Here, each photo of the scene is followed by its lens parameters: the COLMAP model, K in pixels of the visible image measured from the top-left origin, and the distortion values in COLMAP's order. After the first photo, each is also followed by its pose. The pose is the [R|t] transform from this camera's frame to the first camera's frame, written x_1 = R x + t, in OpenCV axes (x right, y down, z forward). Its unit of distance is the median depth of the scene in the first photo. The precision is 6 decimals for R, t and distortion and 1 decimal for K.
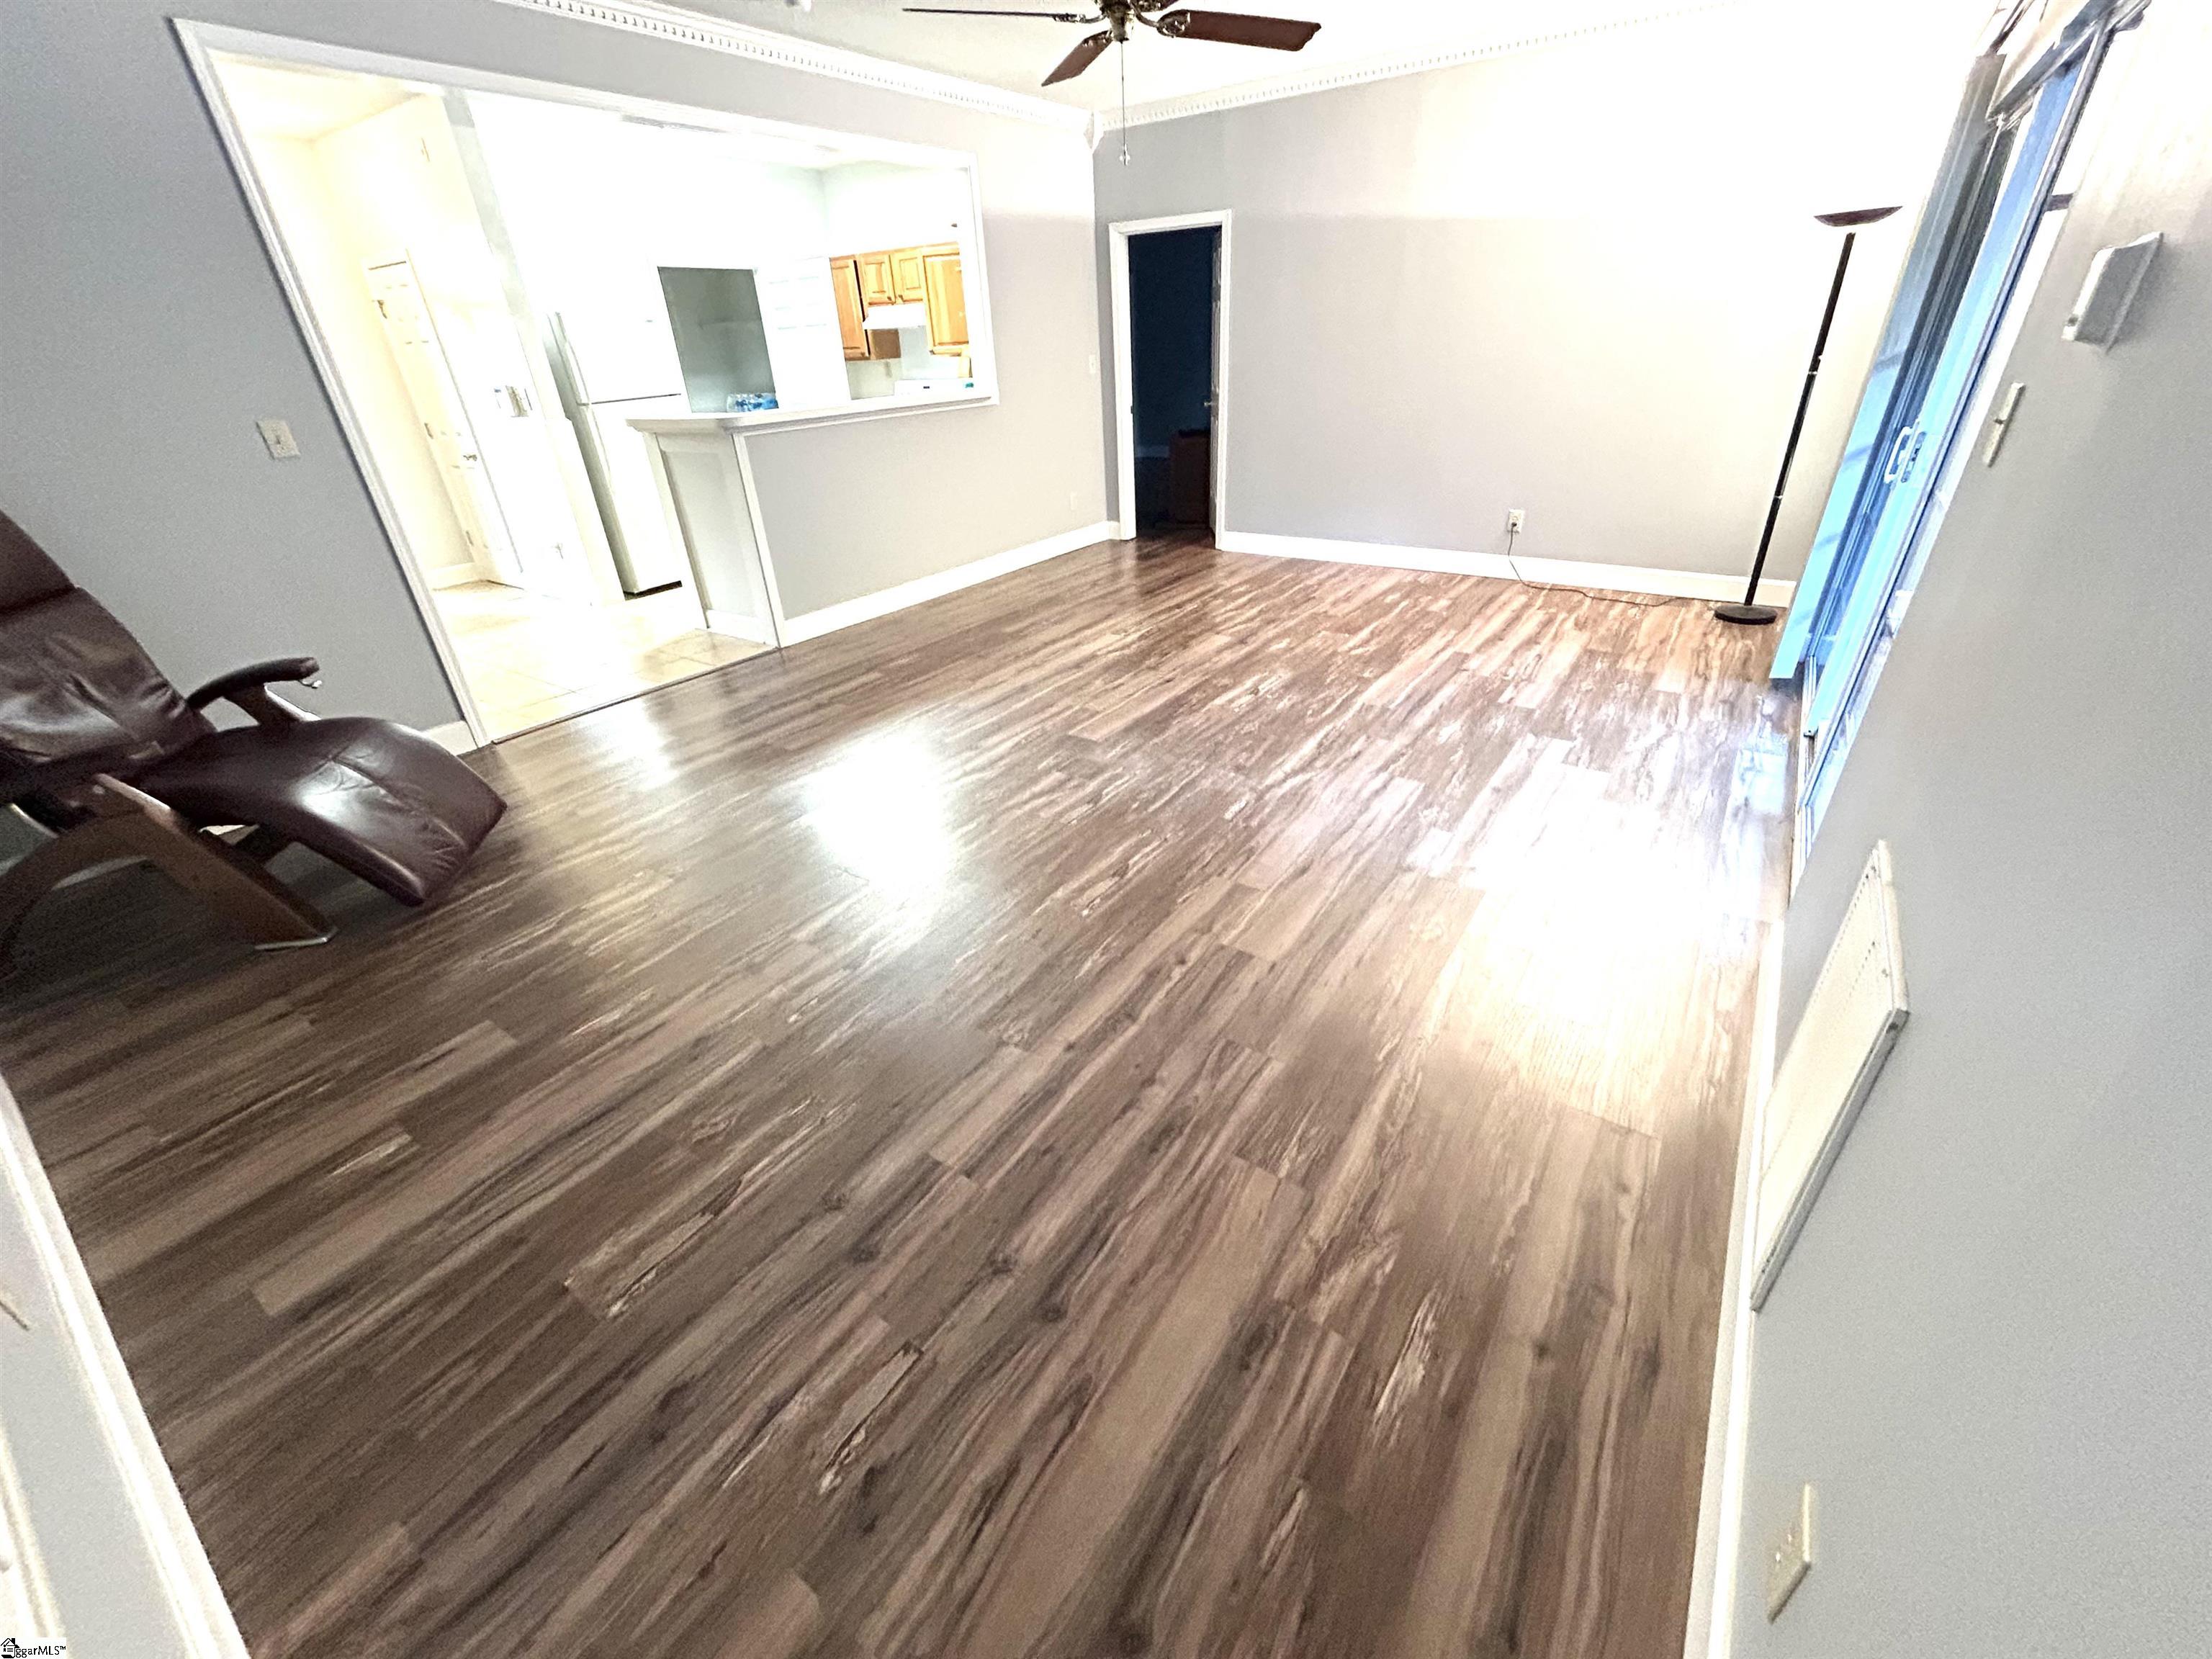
lens RADIAL K [[893.1, 0, 1100.6], [0, 893.1, 826.5], [0, 0, 1]] dist [-0.001447, 0.000508]
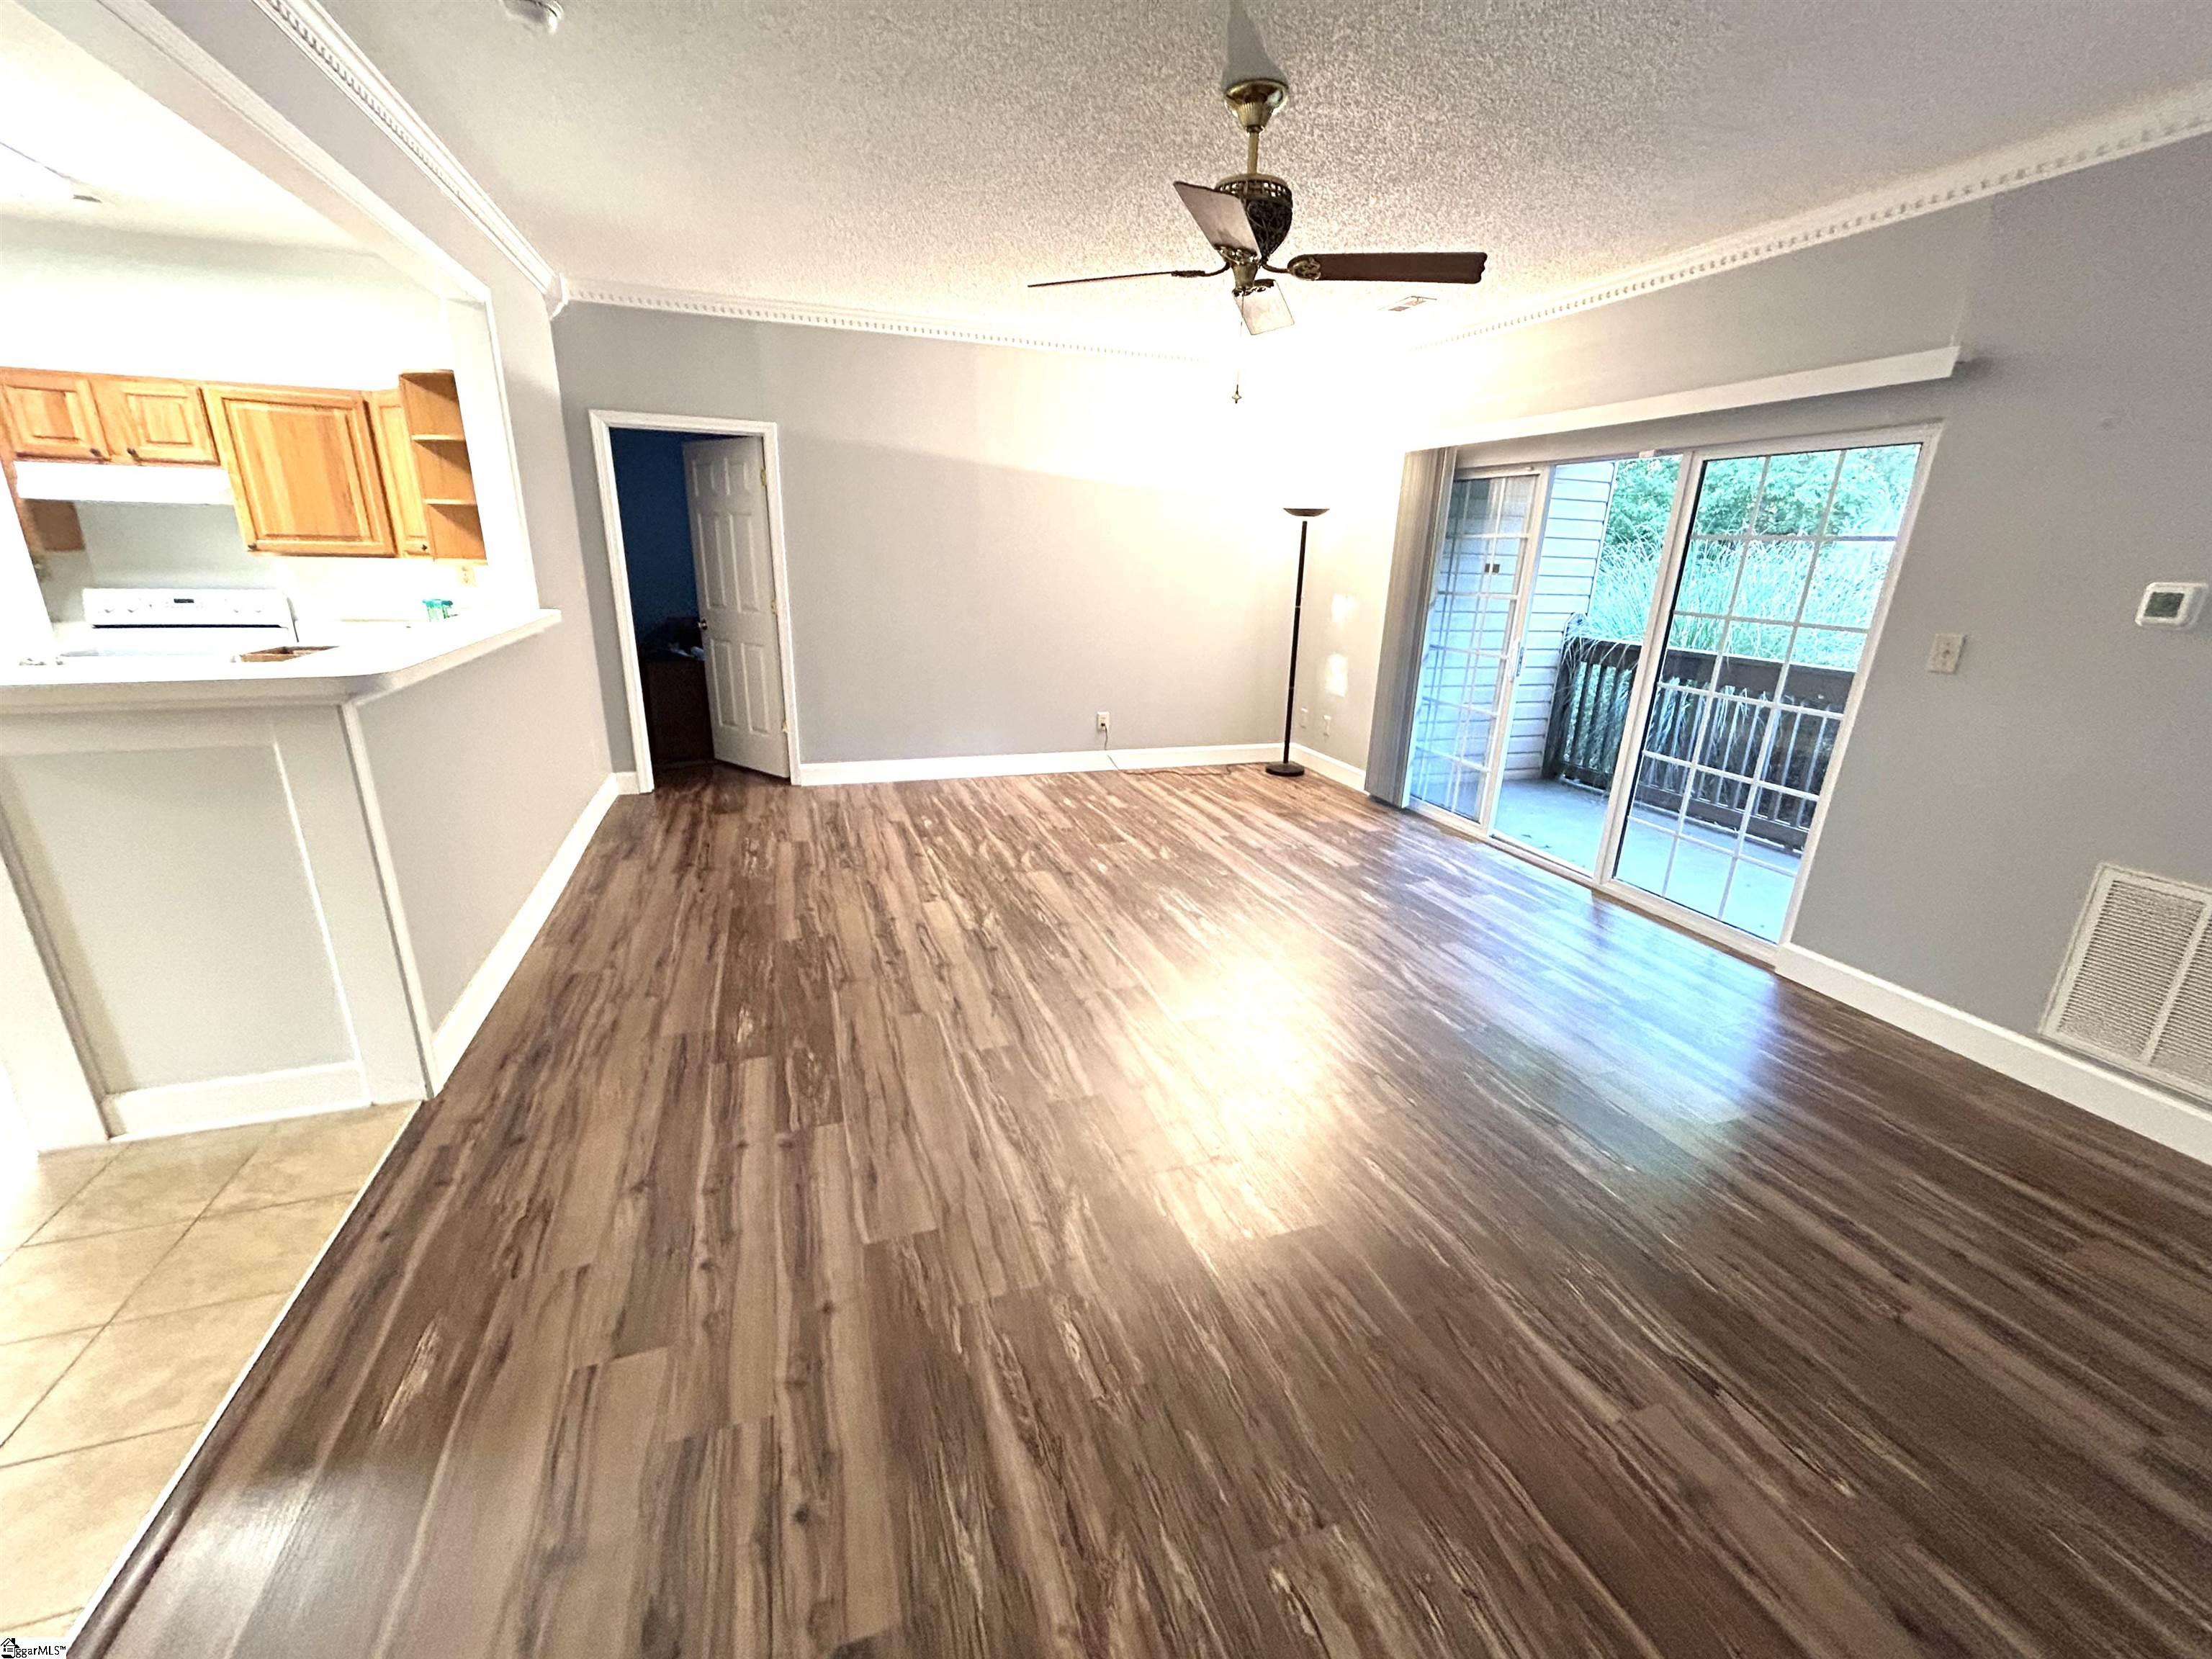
lens RADIAL K [[893.1, 0, 1105.7], [0, 893.1, 829.1], [0, 0, 1]] dist [-0.001447, 0.000508]
pose [[0.581826, -0.188589, 0.791146, -0.572593], [0.343964, 0.938528, -0.029237, -0.224655], [-0.736999, 0.289137, 0.610928, 0.430506]]
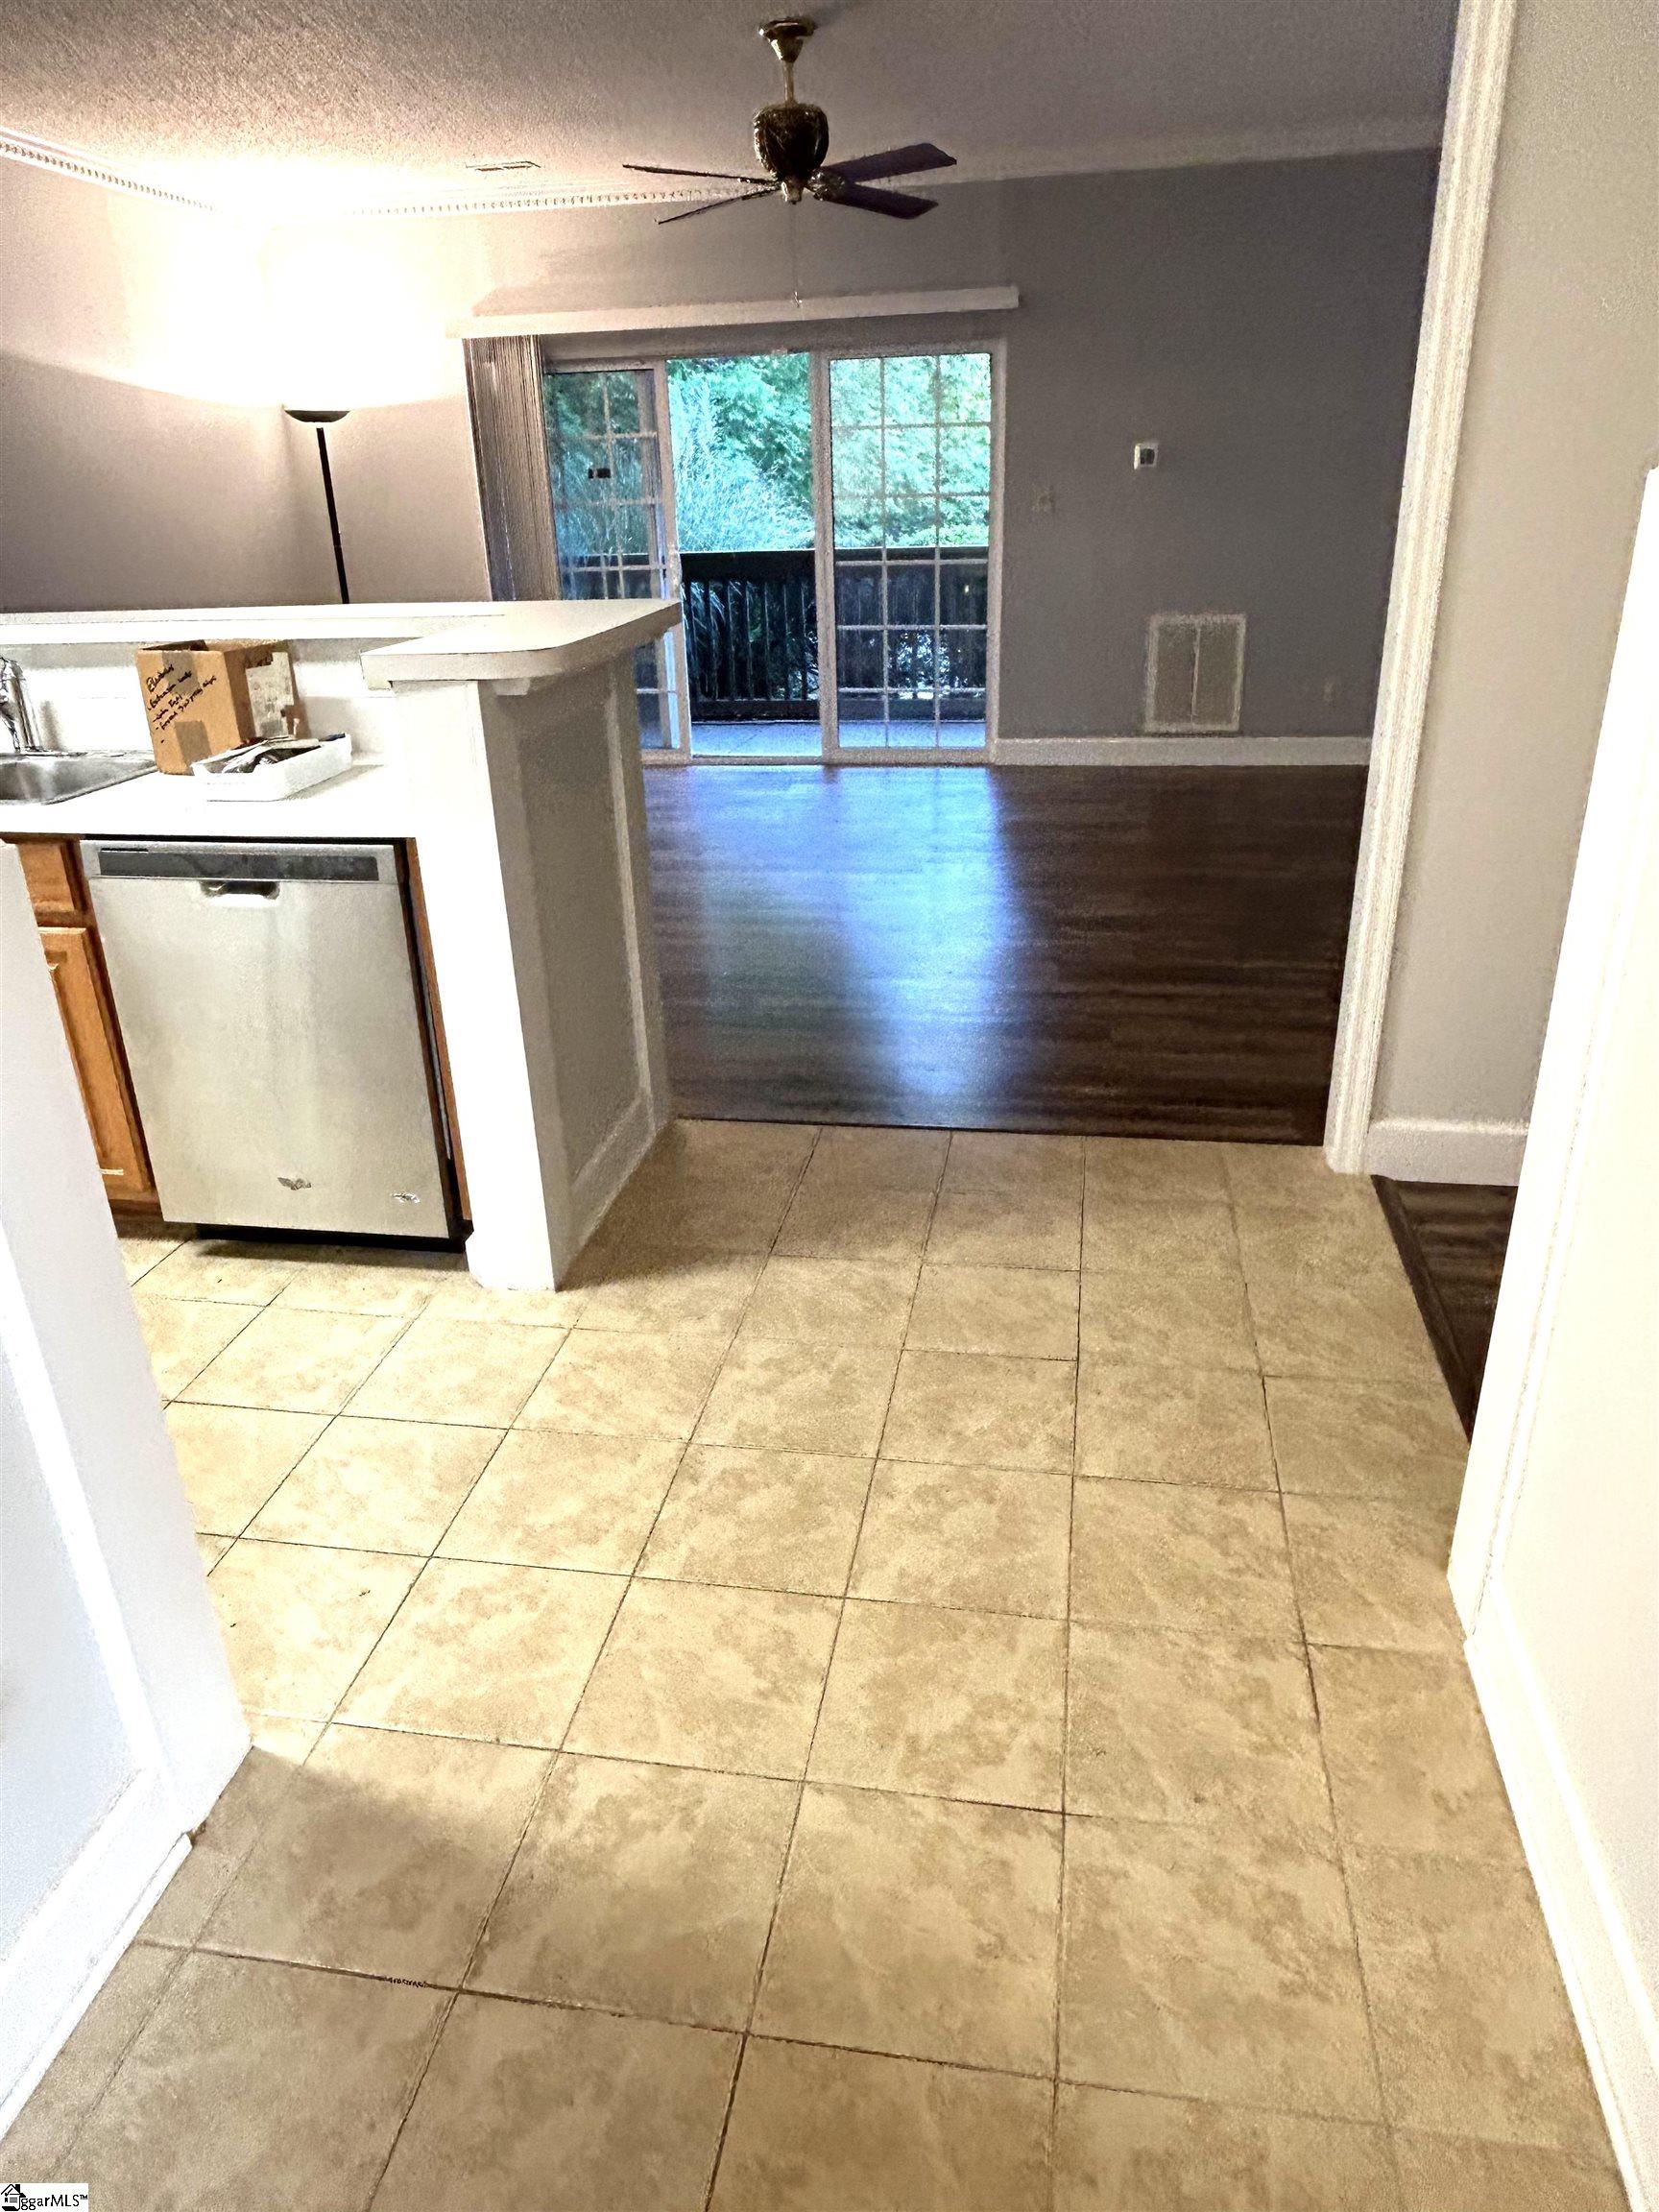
lens RADIAL K [[1440.4, 0, 831.5], [0, 1440.4, 1117.8], [0, 0, 1]] dist [-0.006843, -0.013920]
pose [[-0.430273, -0.317839, 0.844893, -1.122441], [0.477724, 0.713976, 0.511877, -0.593492], [-0.765928, 0.623872, -0.155365, 1.194242]]
